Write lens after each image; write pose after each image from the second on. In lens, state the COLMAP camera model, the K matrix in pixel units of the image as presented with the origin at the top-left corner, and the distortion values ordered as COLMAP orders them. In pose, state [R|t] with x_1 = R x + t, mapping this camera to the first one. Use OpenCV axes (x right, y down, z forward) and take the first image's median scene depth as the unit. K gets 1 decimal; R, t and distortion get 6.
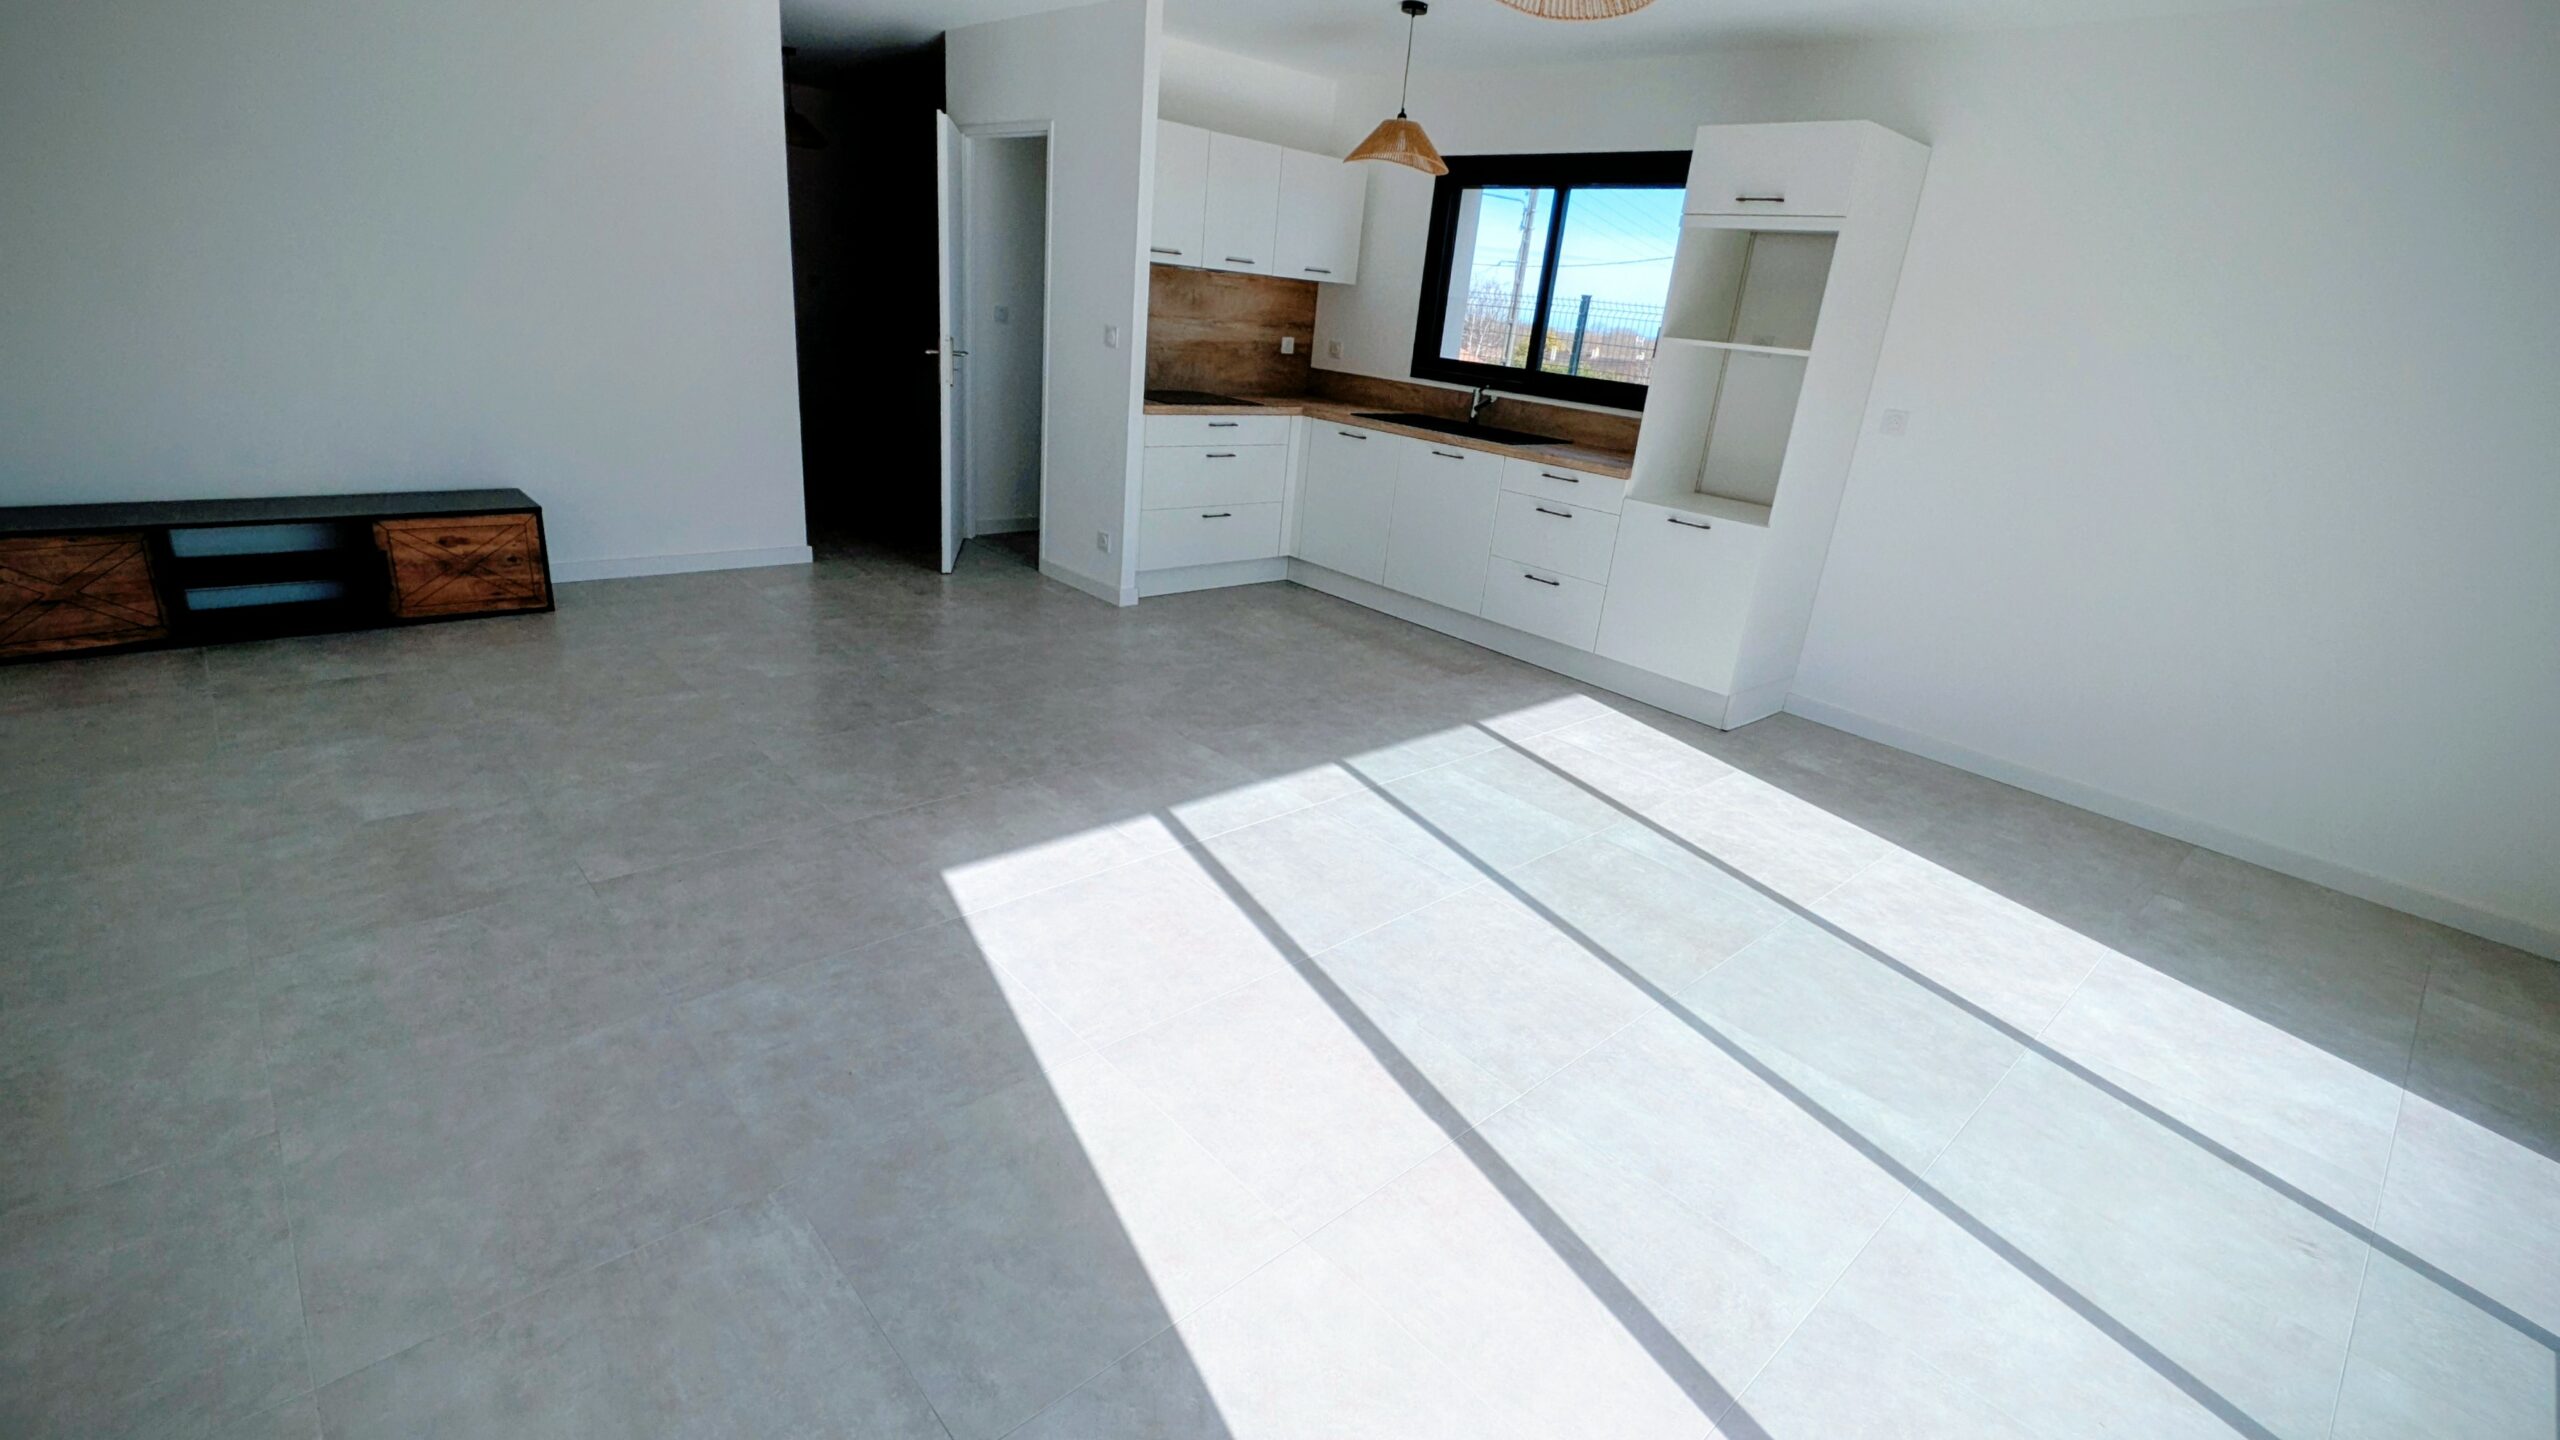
lens RADIAL K [[1114.2, 0, 1290.8], [0, 1114.2, 721.9], [0, 0, 1]] dist [0.003199, -0.000126]
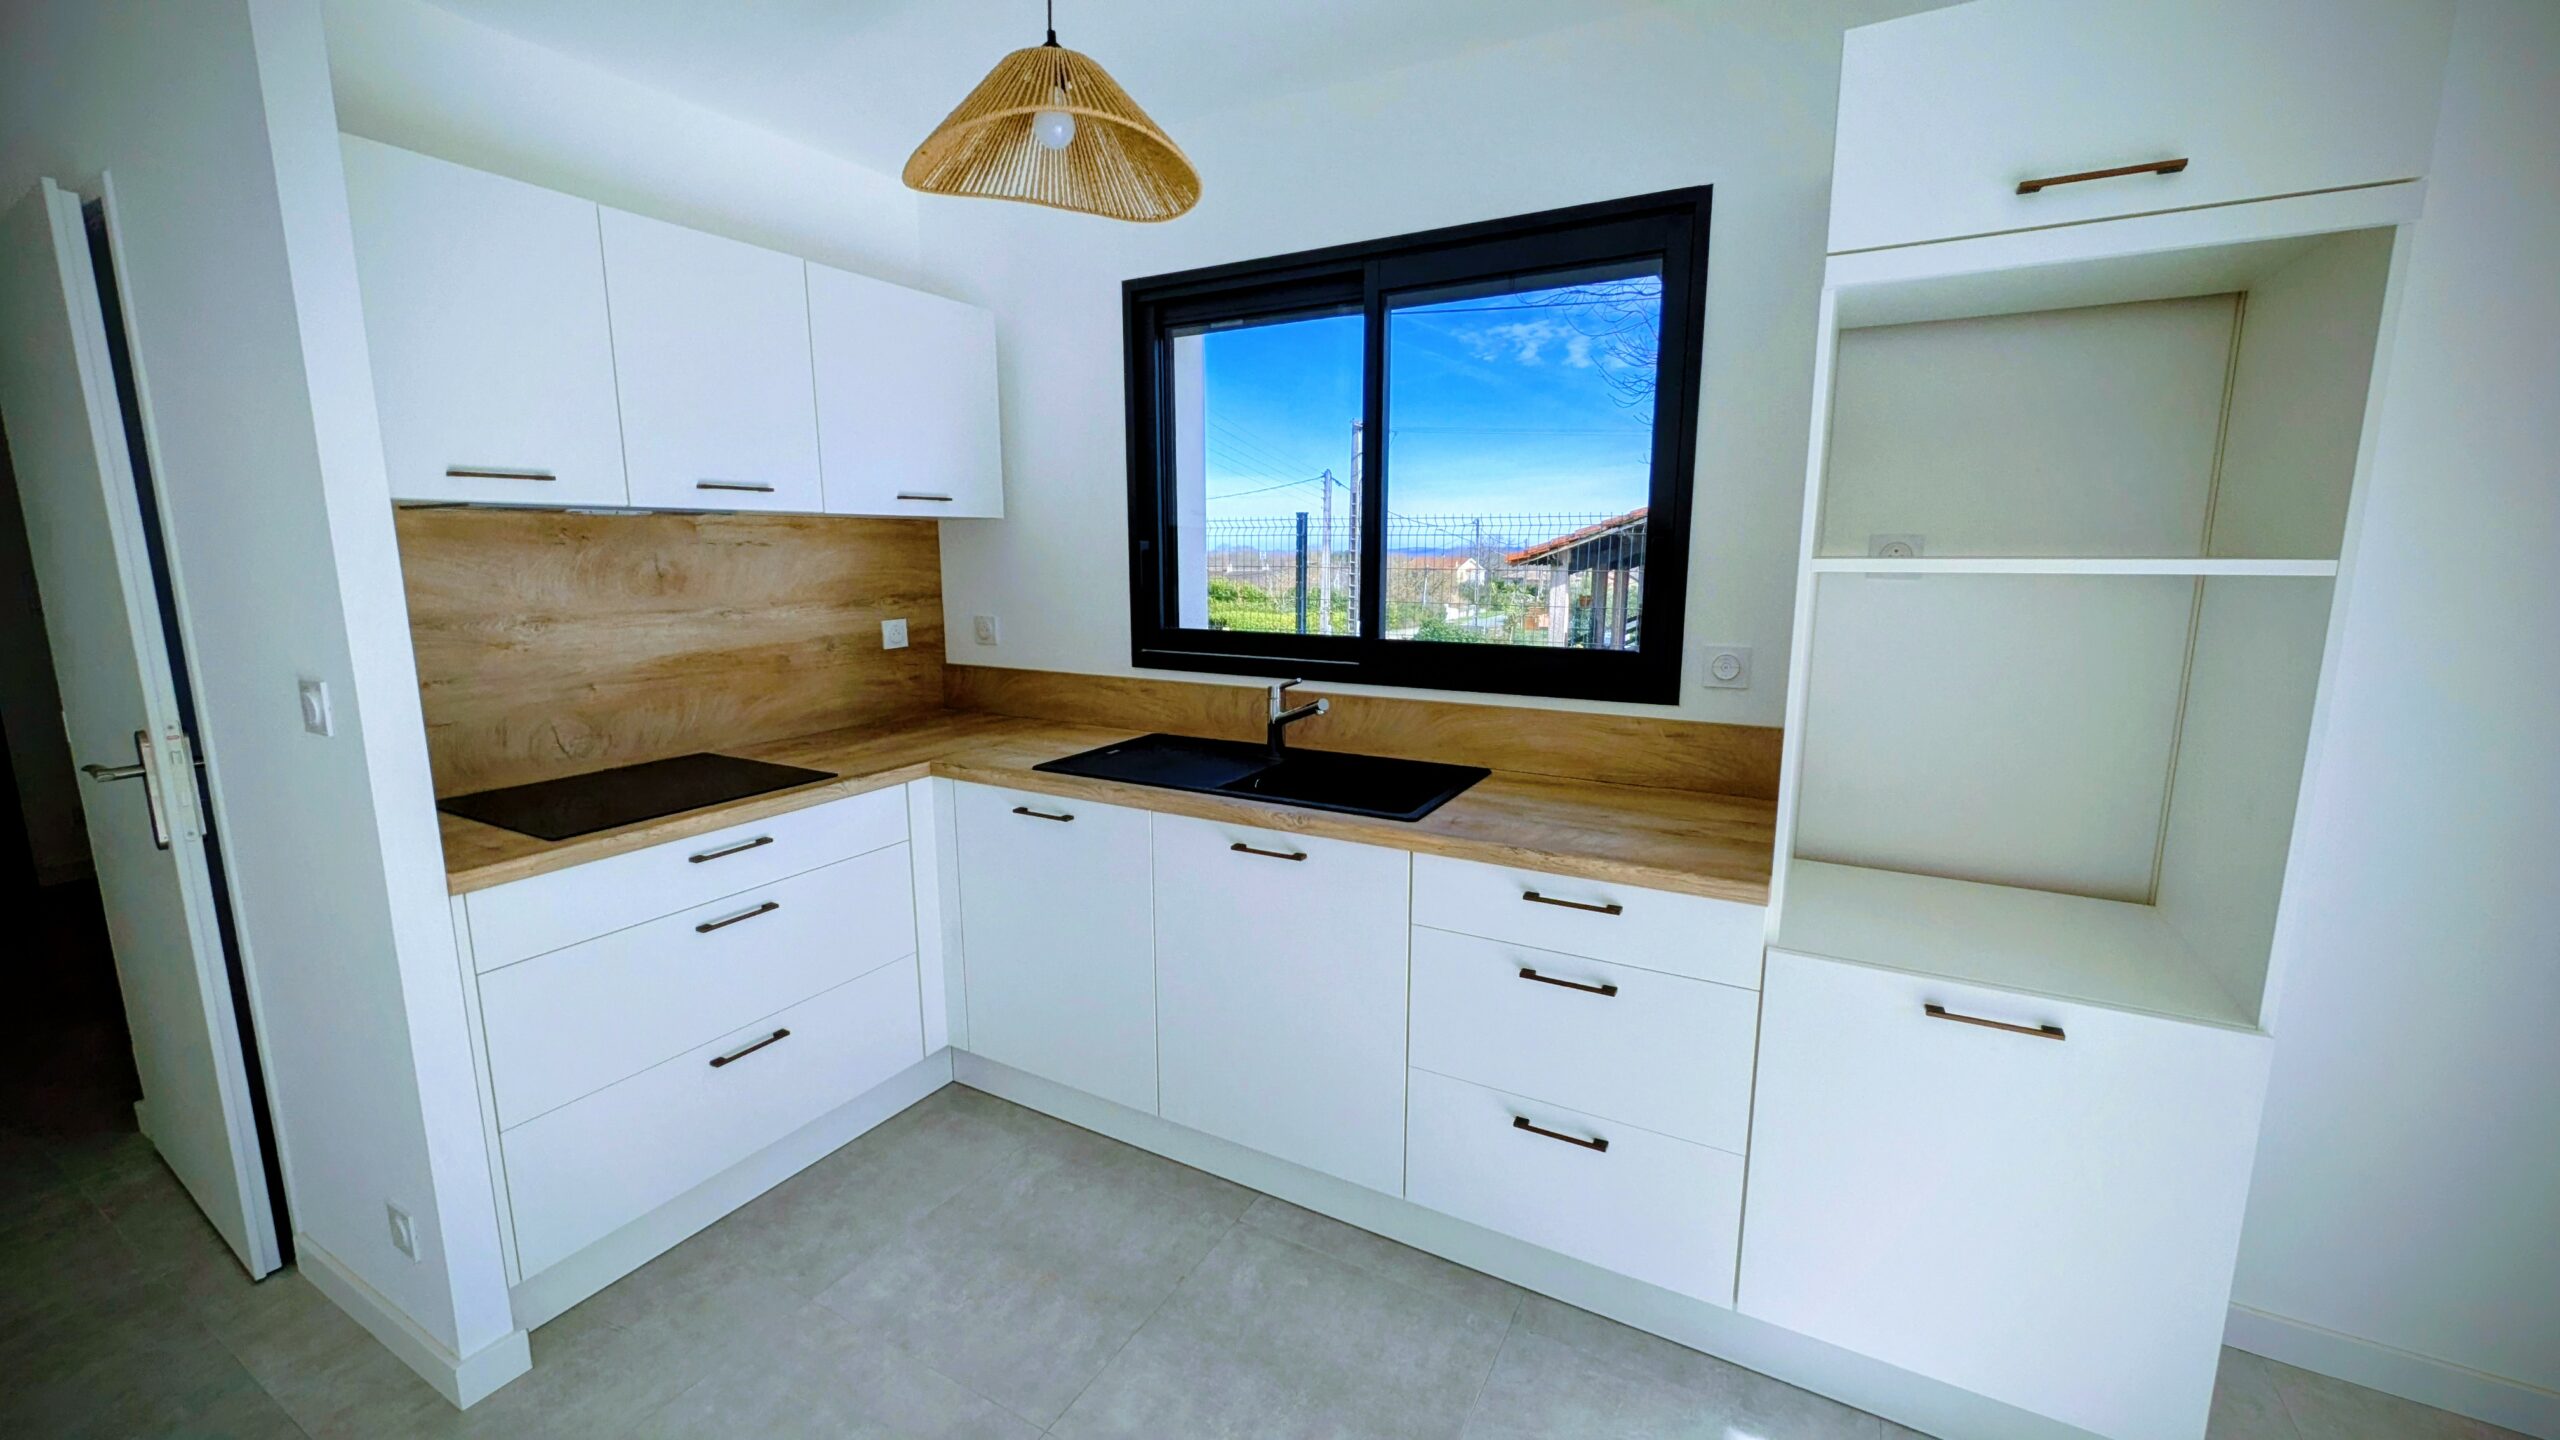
lens RADIAL K [[992.4, 0, 1270.5], [0, 992.4, 714.1], [0, 0, 1]] dist [-0.000916, 0.000025]
pose [[0.950968, -0.140013, 0.275784, 0.035569], [0.188028, 0.969685, -0.156063, -0.206709], [-0.245573, 0.200266, 0.948466, 0.548080]]
